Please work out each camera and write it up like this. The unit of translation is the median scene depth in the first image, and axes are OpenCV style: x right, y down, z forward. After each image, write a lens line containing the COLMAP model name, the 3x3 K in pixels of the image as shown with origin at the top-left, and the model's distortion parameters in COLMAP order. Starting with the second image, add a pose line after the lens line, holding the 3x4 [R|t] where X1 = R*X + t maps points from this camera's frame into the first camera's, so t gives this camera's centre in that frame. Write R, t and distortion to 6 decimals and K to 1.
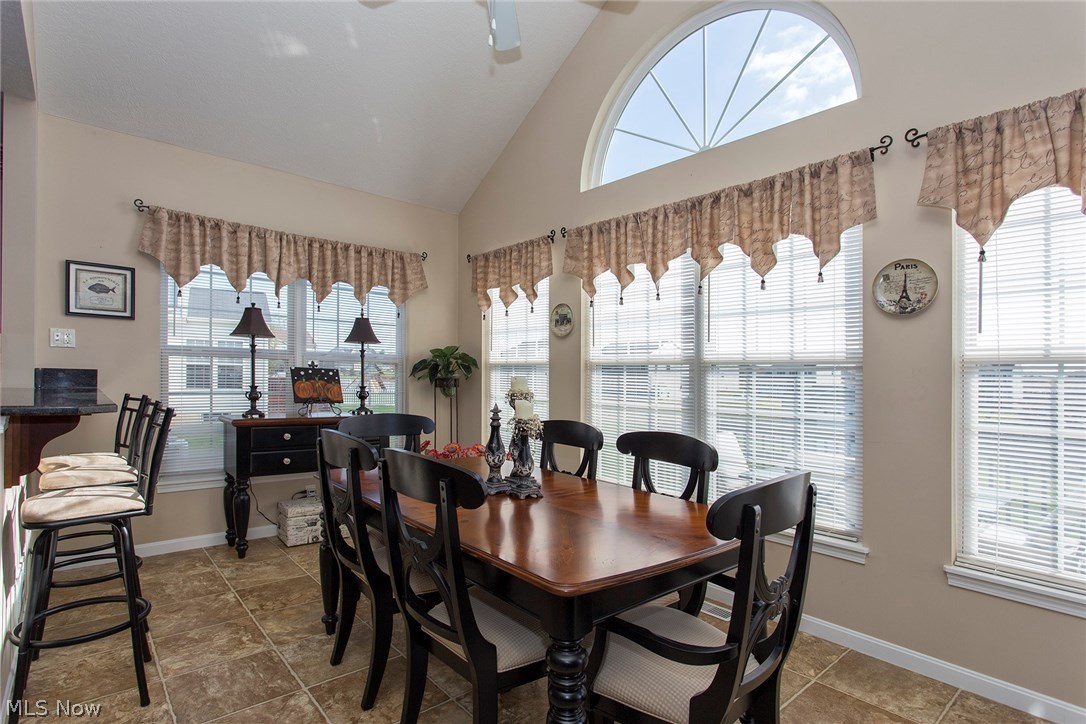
lens RADIAL K [[546.3, 0, 548.3], [0, 546.3, 379.6], [0, 0, 1]] dist [-0.001317, 0.000368]
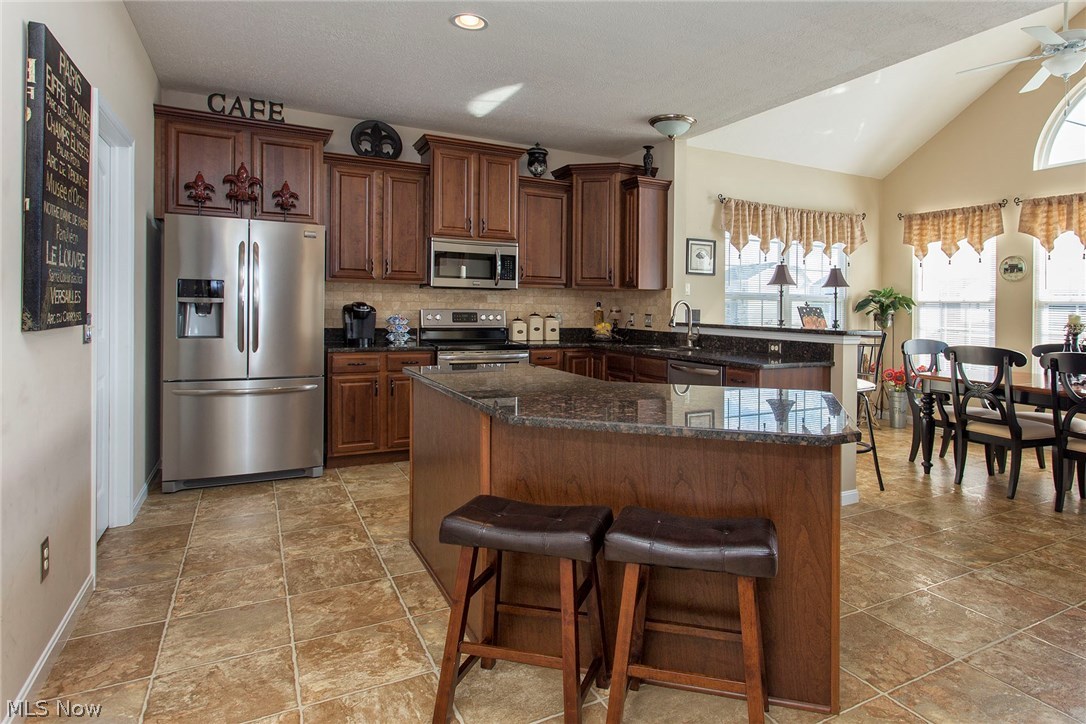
lens RADIAL K [[633.7, 0, 622.2], [0, 633.7, 322.3], [0, 0, 1]] dist [-0.002367, 0.001408]
pose [[0.983219, -0.000876, -0.182428, -0.671194], [0.004237, 0.999828, 0.018034, -0.014729], [0.182381, -0.018505, 0.983054, -0.709044]]
